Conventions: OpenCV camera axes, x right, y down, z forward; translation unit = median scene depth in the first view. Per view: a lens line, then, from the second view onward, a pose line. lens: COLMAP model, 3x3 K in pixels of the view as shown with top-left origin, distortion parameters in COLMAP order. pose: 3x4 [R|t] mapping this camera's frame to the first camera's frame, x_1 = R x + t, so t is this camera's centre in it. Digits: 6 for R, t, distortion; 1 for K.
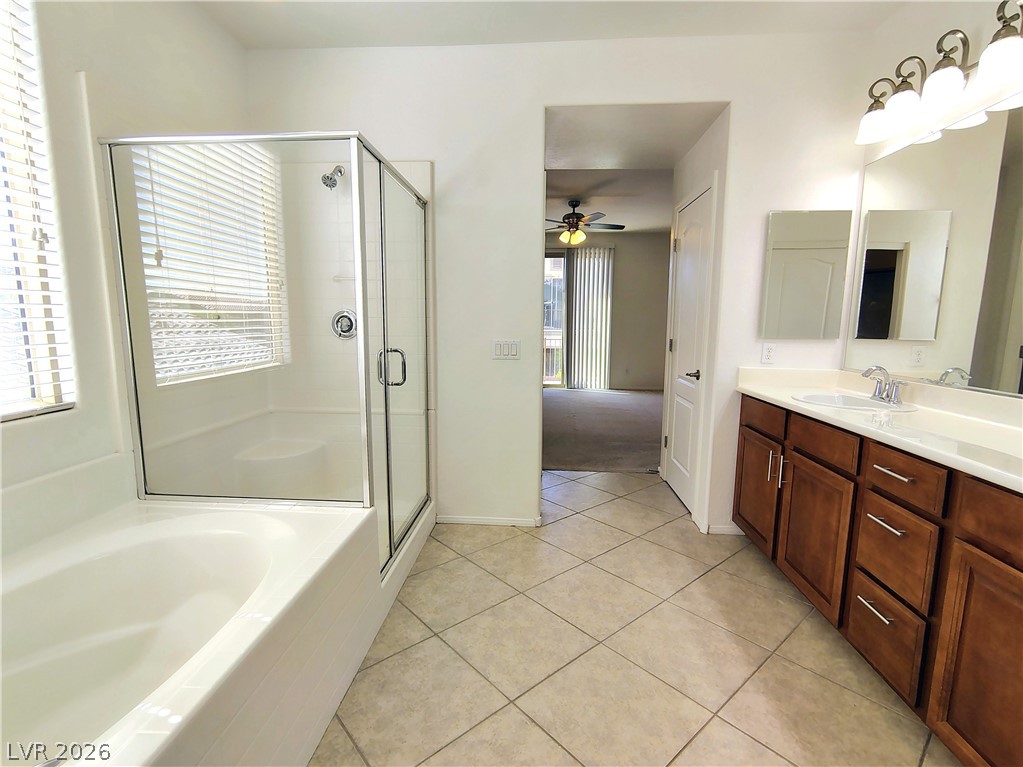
lens RADIAL K [[481.0, 0, 521.6], [0, 481.0, 378.9], [0, 0, 1]] dist [-0.002255, -0.000354]
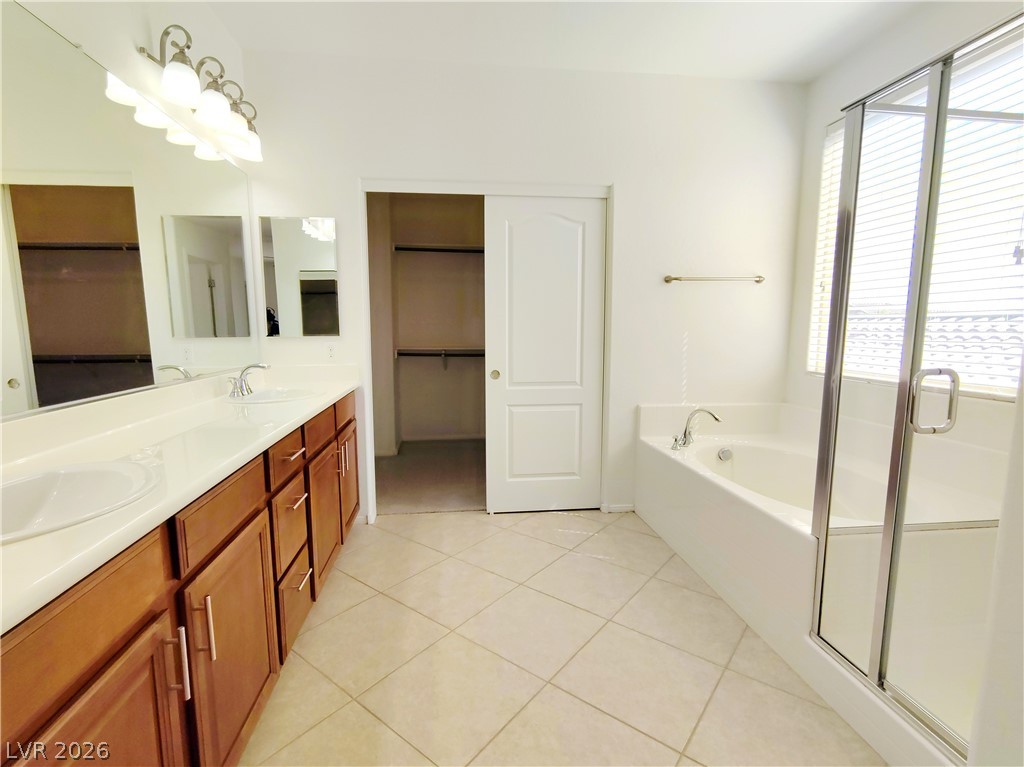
lens RADIAL K [[481.5, 0, 511.0], [0, 481.5, 384.7], [0, 0, 1]] dist [-0.002255, -0.000354]
pose [[-0.984882, 0.011658, -0.172833, 0.400255], [-0.029989, 0.971194, 0.236397, -0.203618], [0.170610, 0.238006, -0.956162, 1.802938]]
